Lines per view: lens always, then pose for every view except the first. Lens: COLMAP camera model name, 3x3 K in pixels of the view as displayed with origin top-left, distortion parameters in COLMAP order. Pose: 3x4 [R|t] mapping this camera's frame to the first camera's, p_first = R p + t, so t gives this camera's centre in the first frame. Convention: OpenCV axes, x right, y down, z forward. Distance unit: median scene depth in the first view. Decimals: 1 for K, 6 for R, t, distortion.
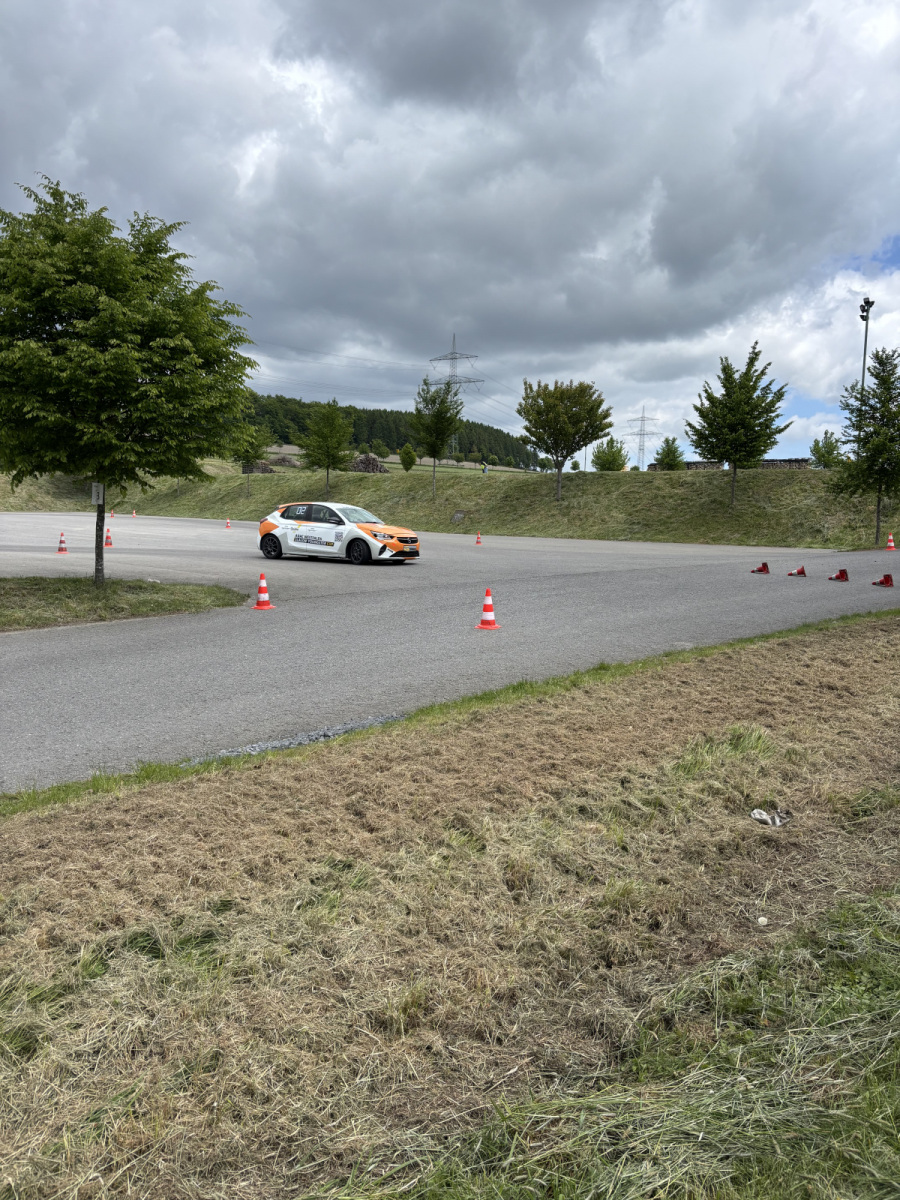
lens RADIAL K [[906.1, 0, 447.3], [0, 906.1, 591.6], [0, 0, 1]] dist [0.045192, -0.041971]
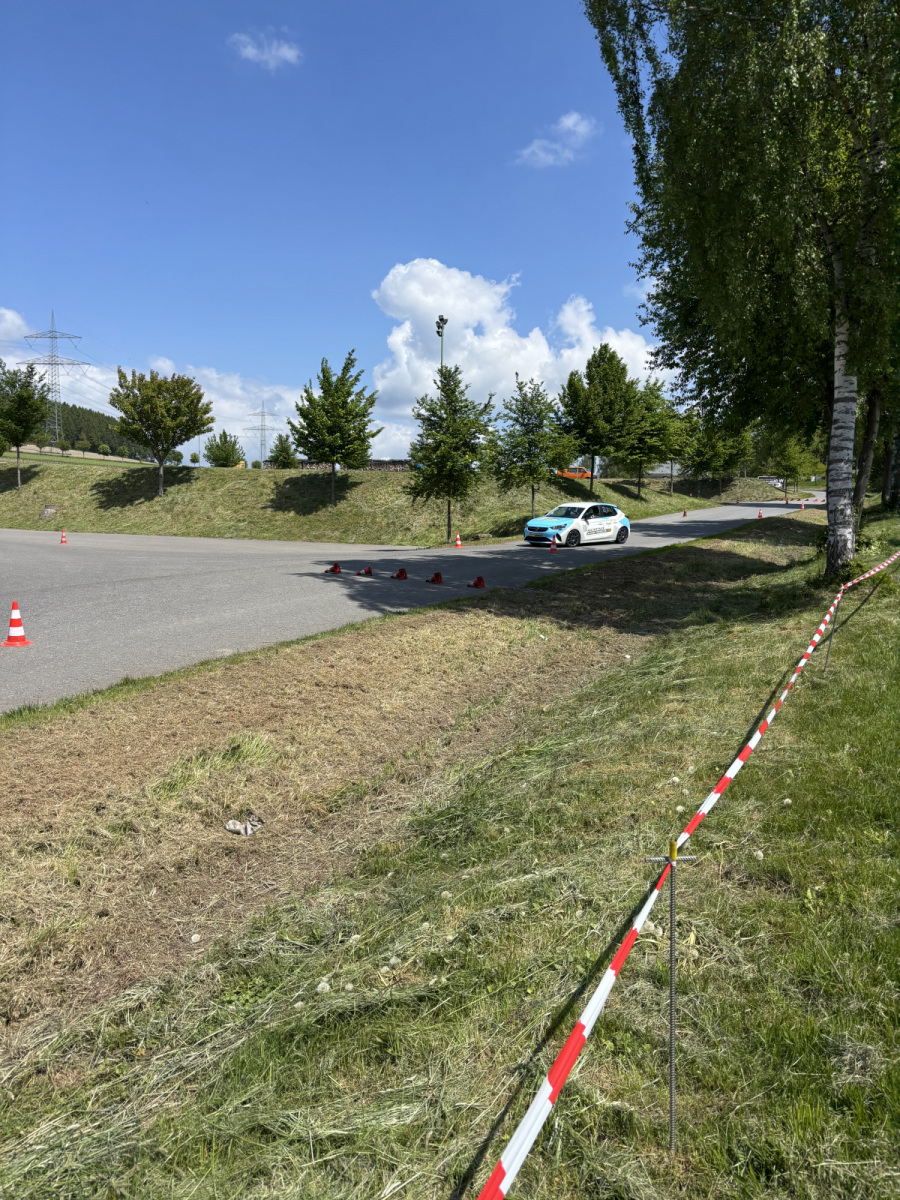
lens RADIAL K [[898.6, 0, 443.4], [0, 898.6, 610.5], [0, 0, 1]] dist [0.046154, -0.050734]
pose [[0.920362, -0.039650, 0.389052, 0.167224], [0.028821, 0.999019, 0.033633, -0.023379], [-0.390004, -0.019741, 0.920601, -0.023871]]
